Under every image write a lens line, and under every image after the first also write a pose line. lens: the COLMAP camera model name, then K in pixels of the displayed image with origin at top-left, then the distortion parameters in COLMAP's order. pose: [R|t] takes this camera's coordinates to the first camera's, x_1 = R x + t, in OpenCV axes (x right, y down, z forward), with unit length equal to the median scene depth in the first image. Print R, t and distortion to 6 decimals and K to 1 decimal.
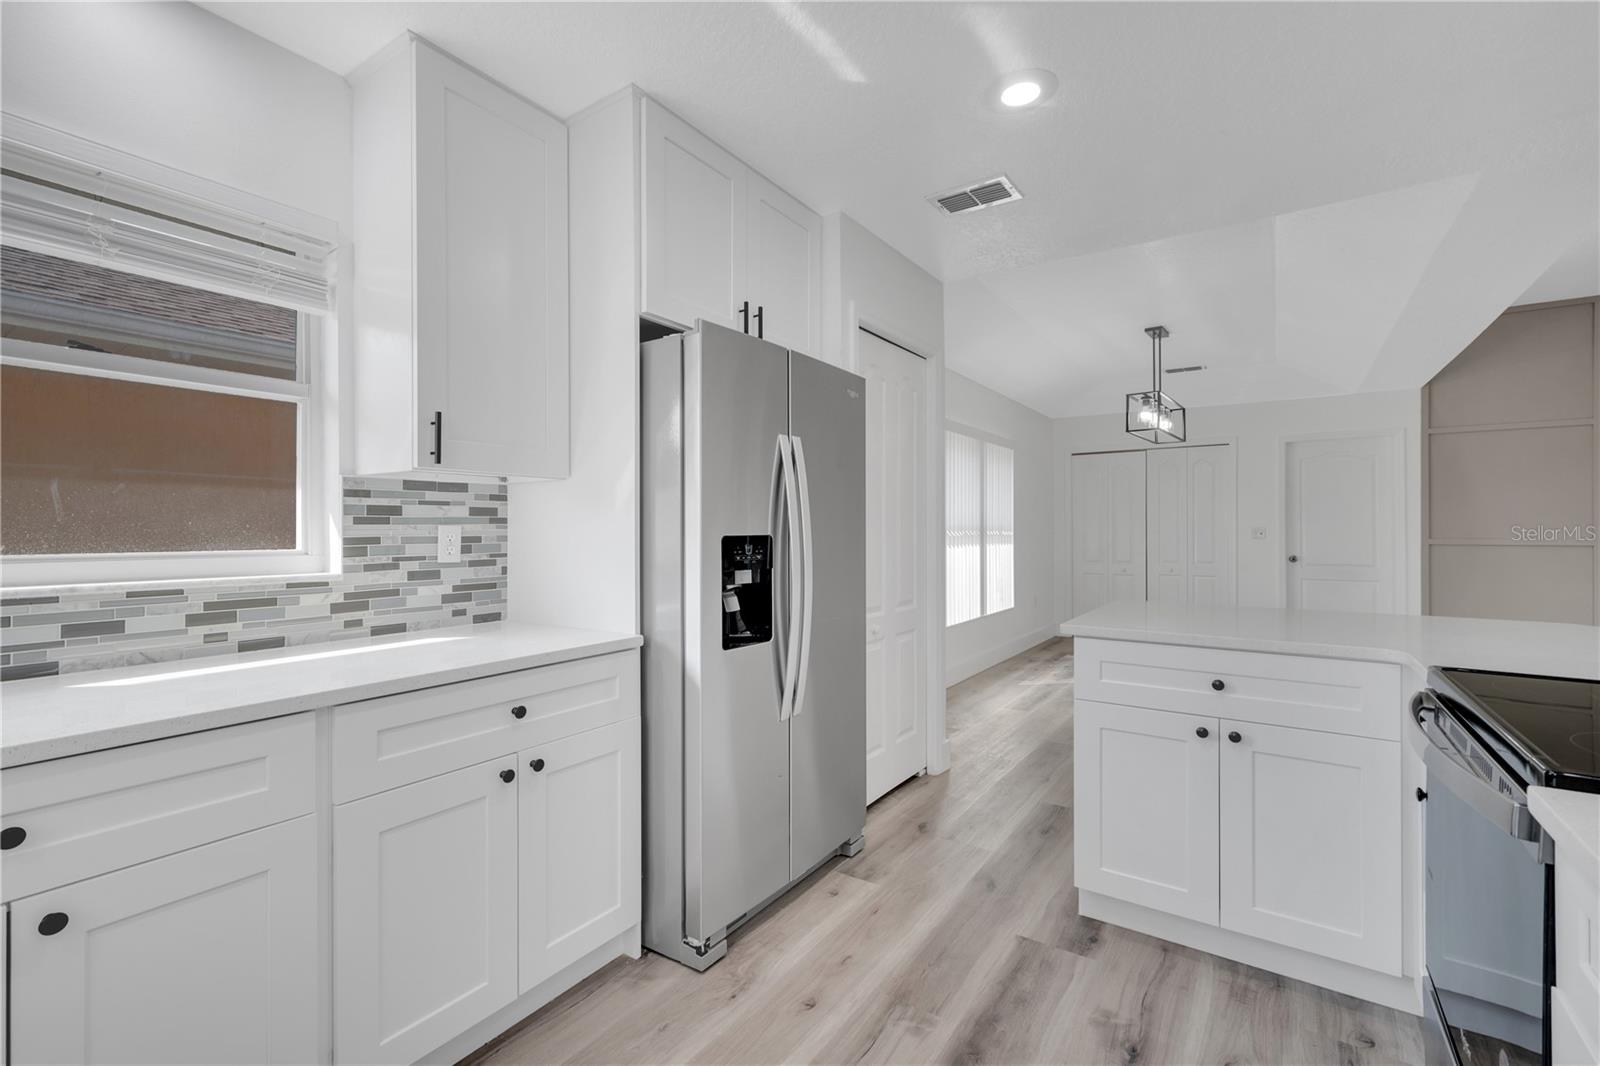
lens RADIAL K [[691.6, 0, 804.4], [0, 691.6, 530.3], [0, 0, 1]] dist [0.007729, -0.009234]
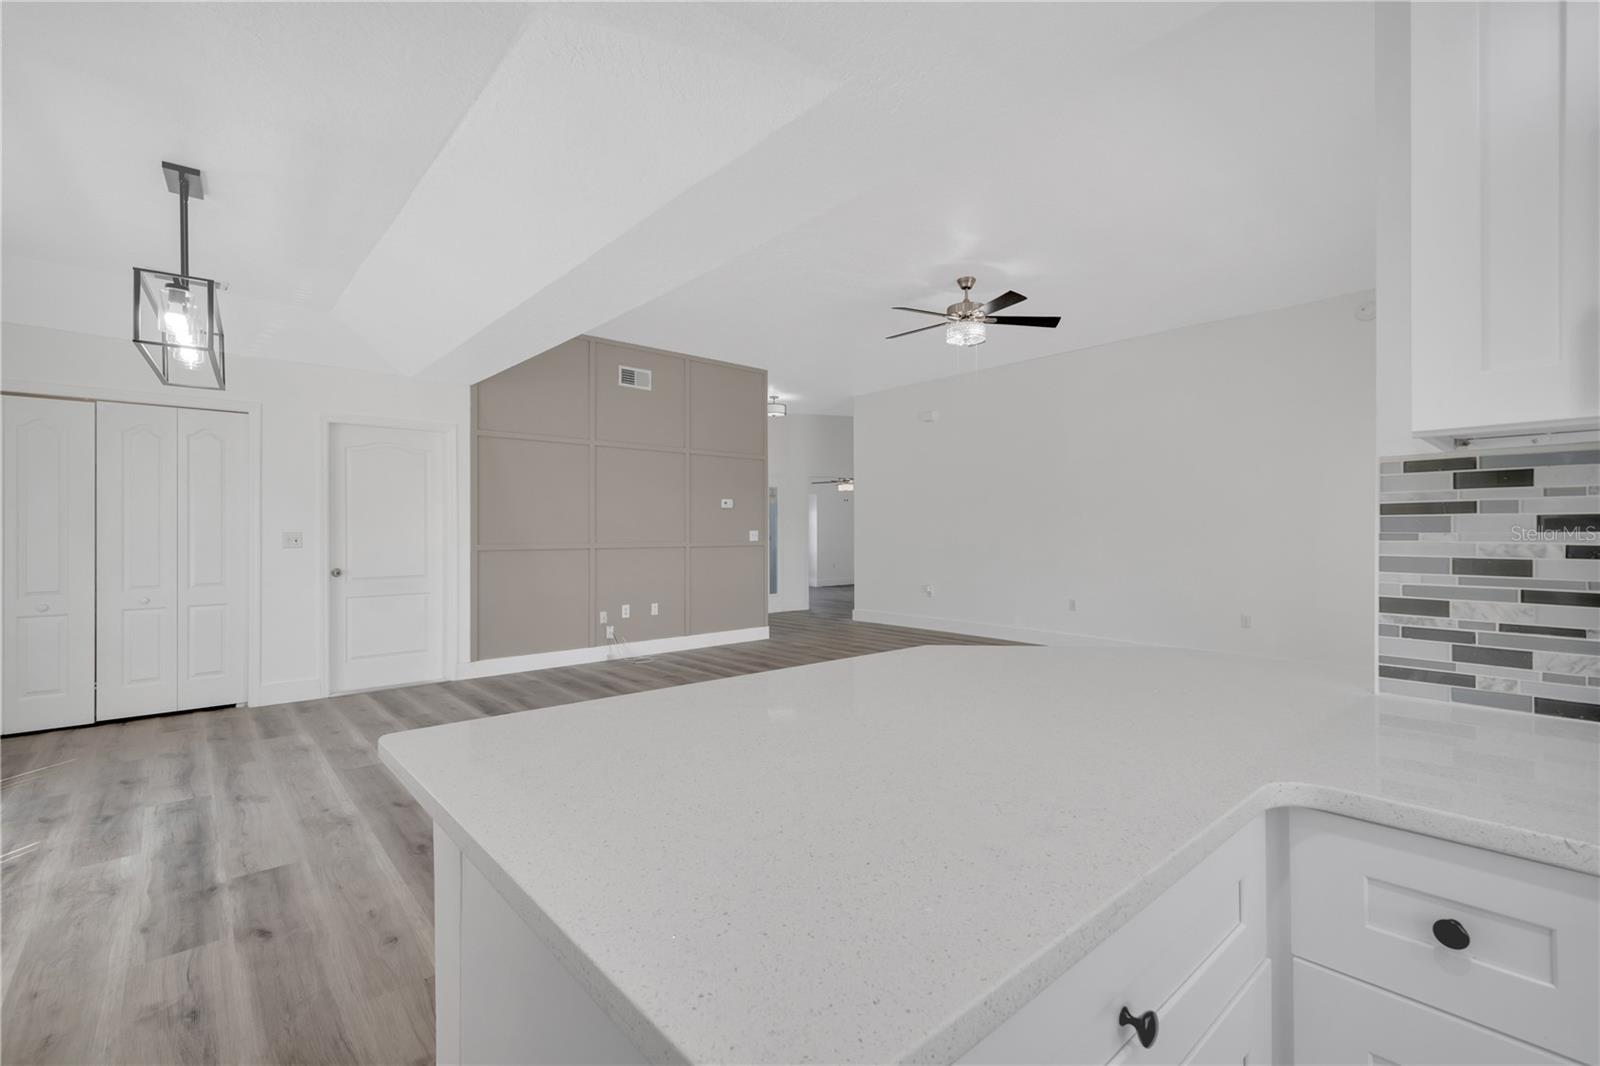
lens RADIAL K [[700.6, 0, 802.4], [0, 700.6, 531.8], [0, 0, 1]] dist [0.002096, 0.000286]
pose [[0.244420, 0.002934, 0.969665, 0.071923], [0.001033, 0.999994, -0.003286, -0.001871], [-0.969669, 0.001805, 0.244416, 0.320977]]
